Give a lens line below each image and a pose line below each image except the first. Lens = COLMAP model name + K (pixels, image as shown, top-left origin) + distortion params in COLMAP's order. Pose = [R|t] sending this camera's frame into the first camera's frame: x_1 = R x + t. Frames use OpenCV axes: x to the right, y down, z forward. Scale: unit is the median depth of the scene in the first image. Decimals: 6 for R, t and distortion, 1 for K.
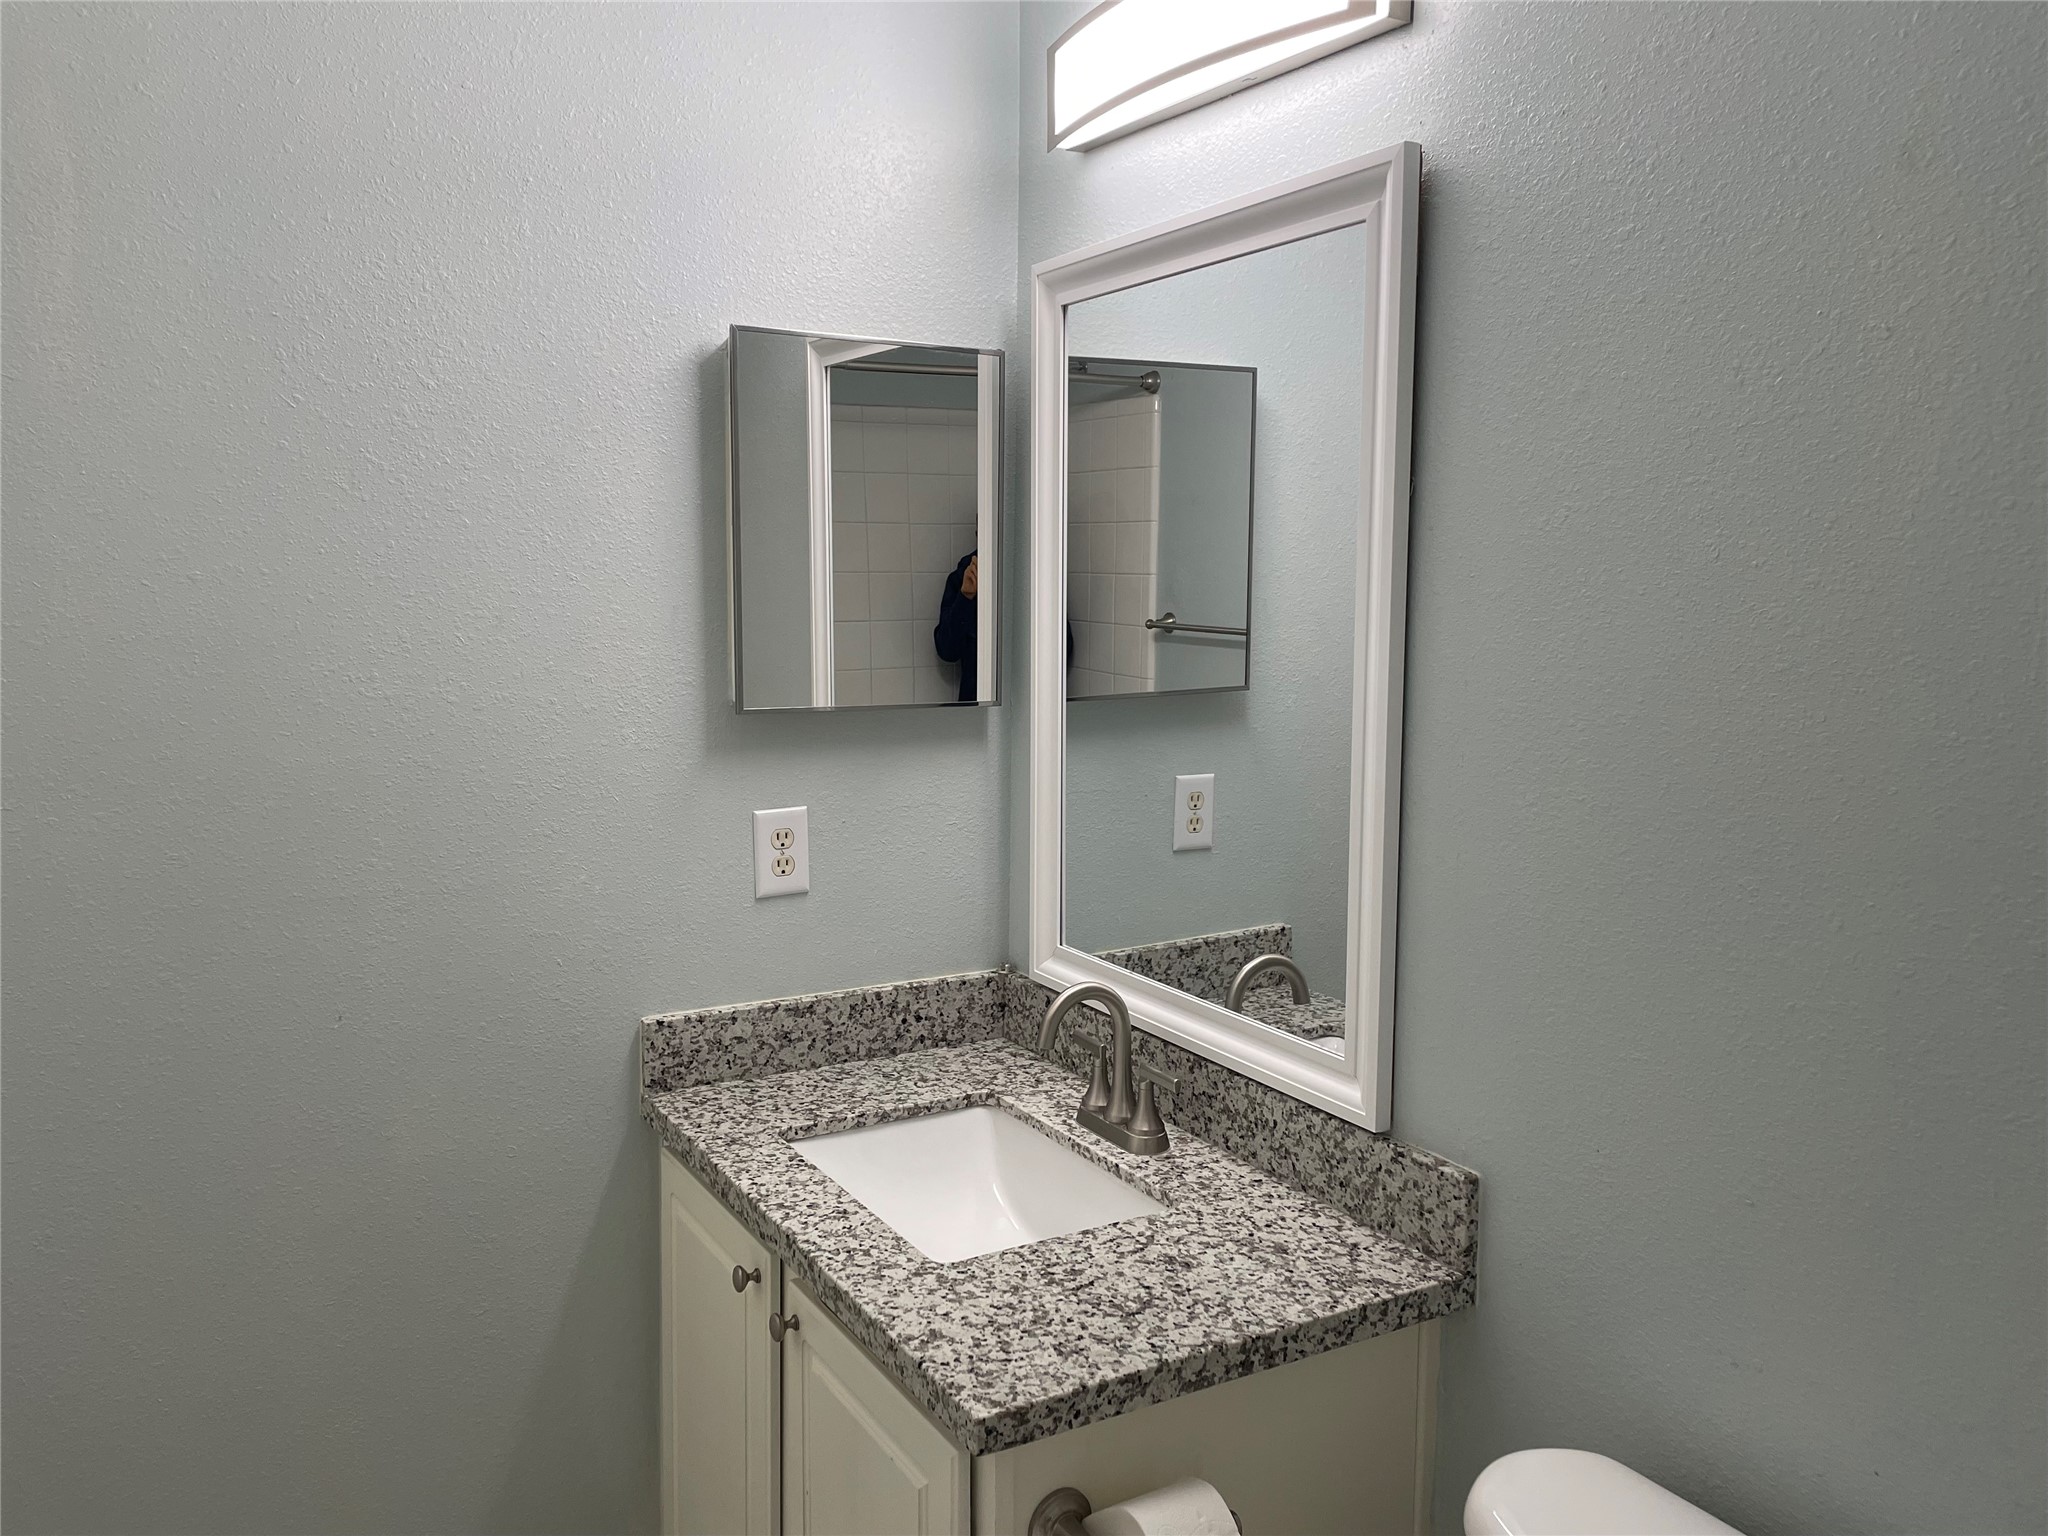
lens RADIAL K [[1535.6, 0, 1016.9], [0, 1535.6, 752.3], [0, 0, 1]] dist [0.092049, -0.114554]
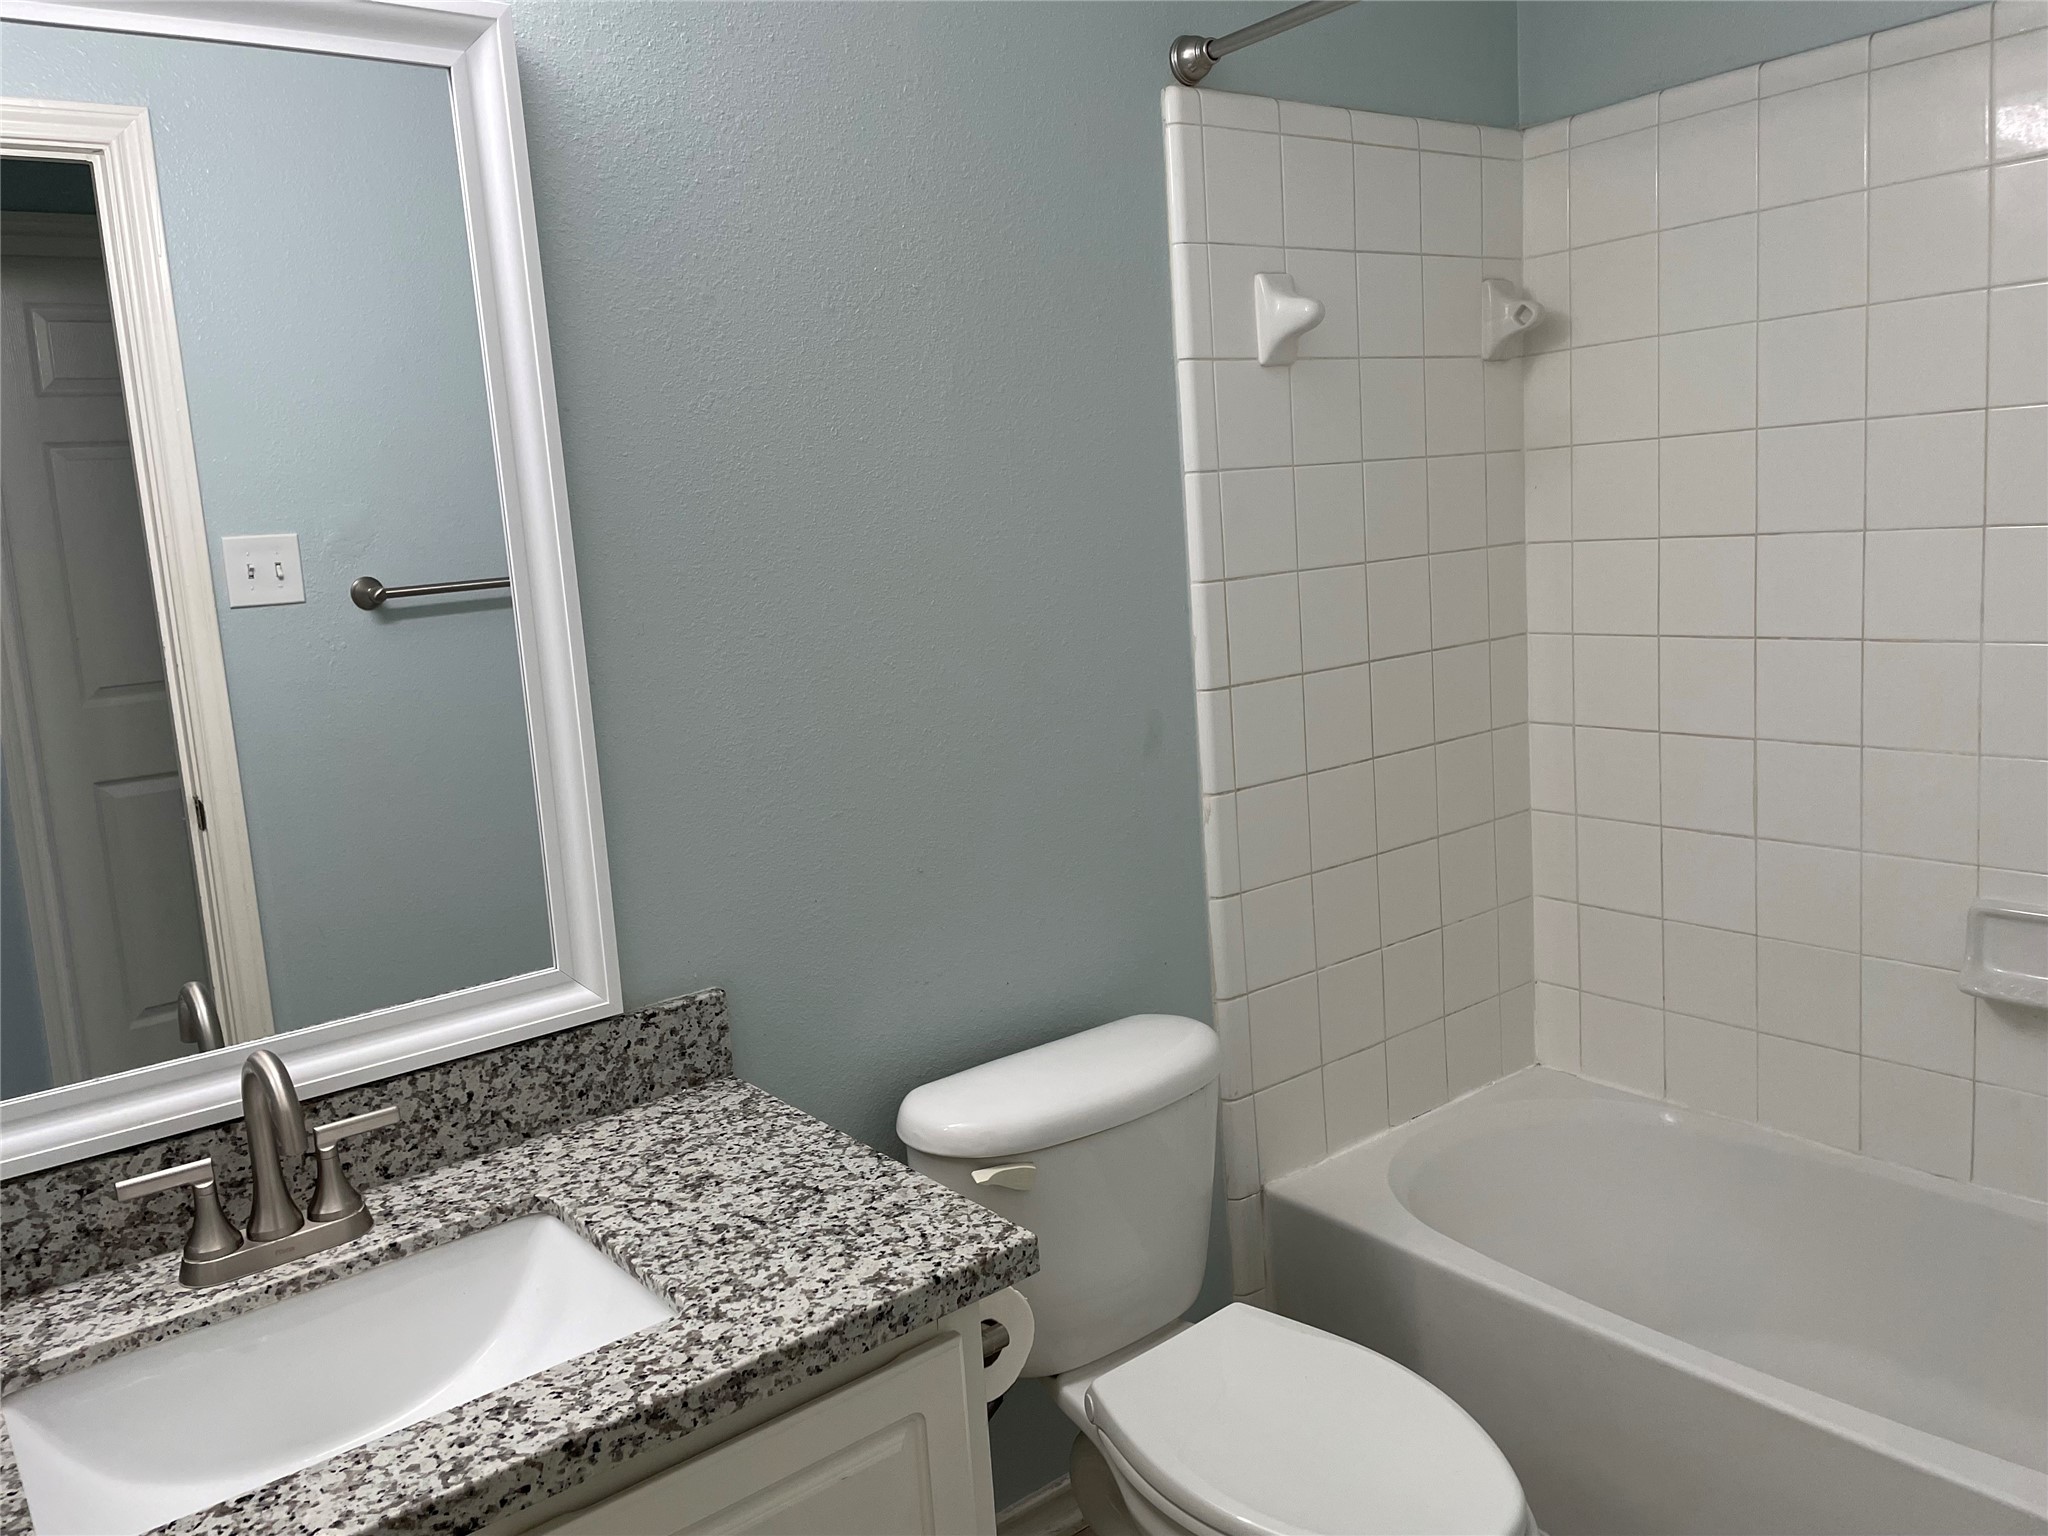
lens RADIAL K [[1535.6, 0, 1016.9], [0, 1535.6, 752.3], [0, 0, 1]] dist [0.092049, -0.114554]
pose [[-0.127920, -0.157733, 0.979161, -0.767895], [0.175610, 0.968070, 0.178888, -0.054955], [-0.976114, 0.194834, -0.096136, 0.817742]]
